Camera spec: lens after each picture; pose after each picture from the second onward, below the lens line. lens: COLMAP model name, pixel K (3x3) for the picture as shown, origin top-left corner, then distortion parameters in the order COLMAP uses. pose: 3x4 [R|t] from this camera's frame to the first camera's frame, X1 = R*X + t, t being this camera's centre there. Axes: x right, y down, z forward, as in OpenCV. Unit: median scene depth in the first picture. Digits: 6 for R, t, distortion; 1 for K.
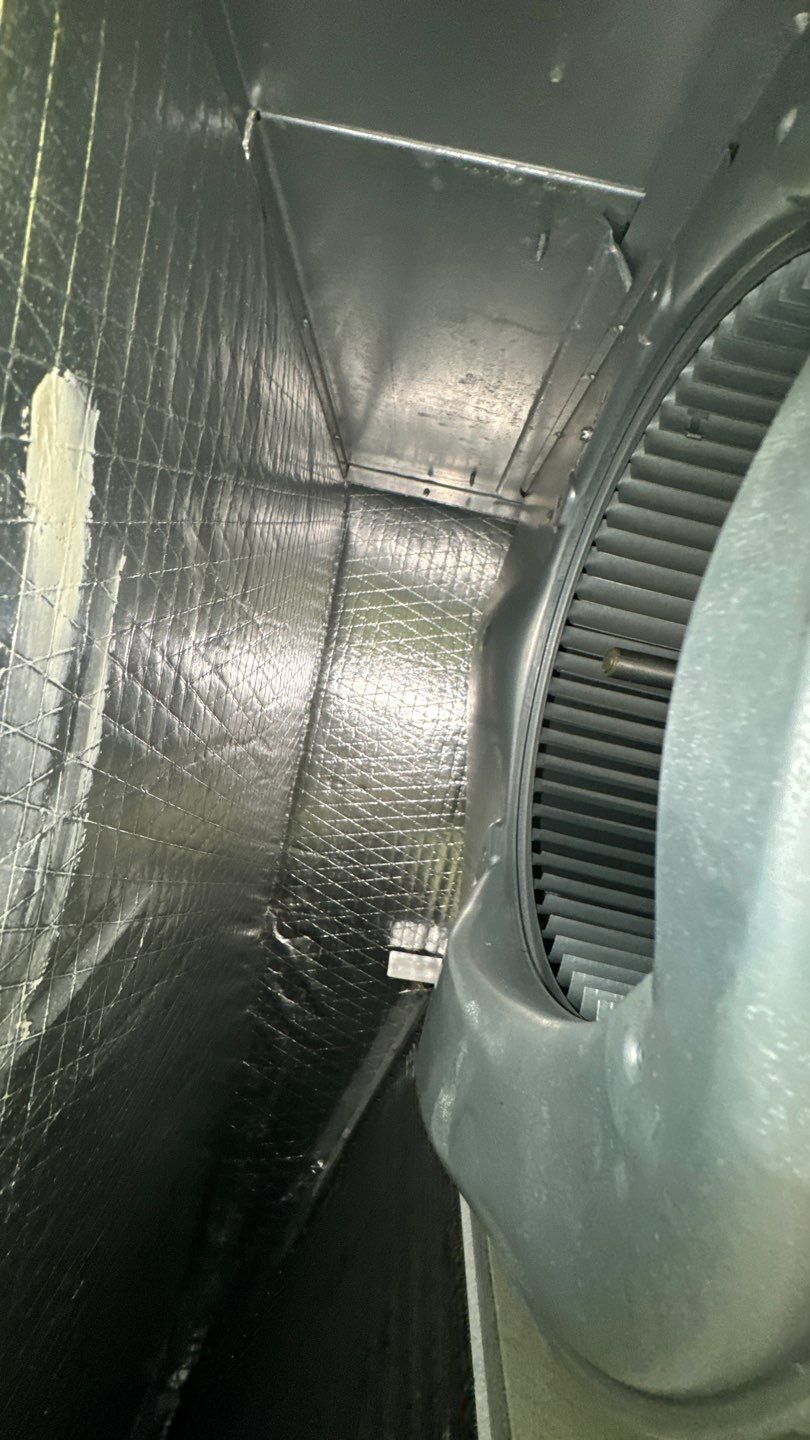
lens RADIAL K [[580.4, 0, 402.0], [0, 580.4, 726.1], [0, 0, 1]] dist [-0.002416, 0.000119]
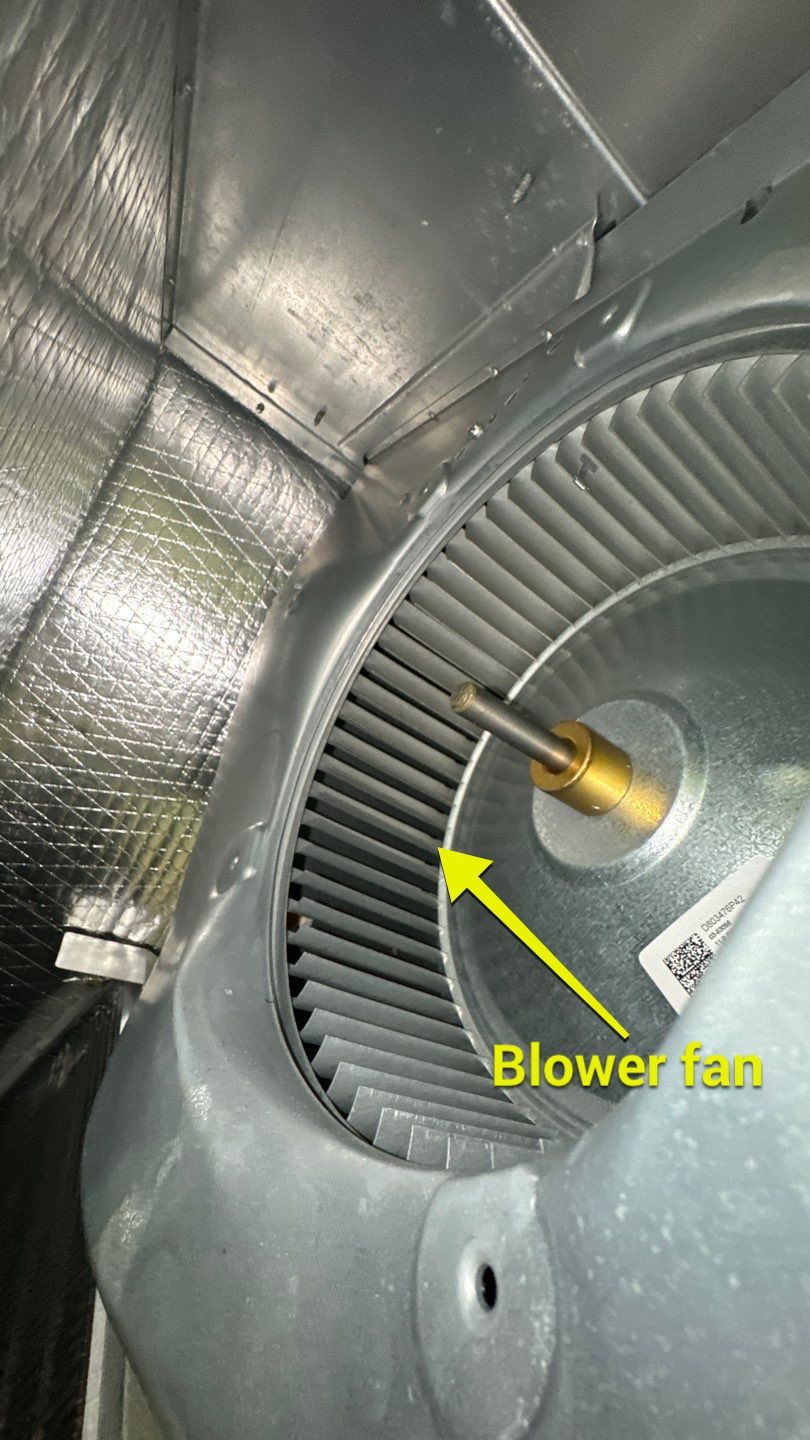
lens RADIAL K [[580.4, 0, 399.1], [0, 580.4, 719.7], [0, 0, 1]] dist [-0.002416, 0.000119]
pose [[0.866665, 0.237322, 0.438828, -0.043236], [-0.264301, 0.964440, 0.000405, -0.023219], [-0.423128, -0.116334, 0.898571, 0.112127]]
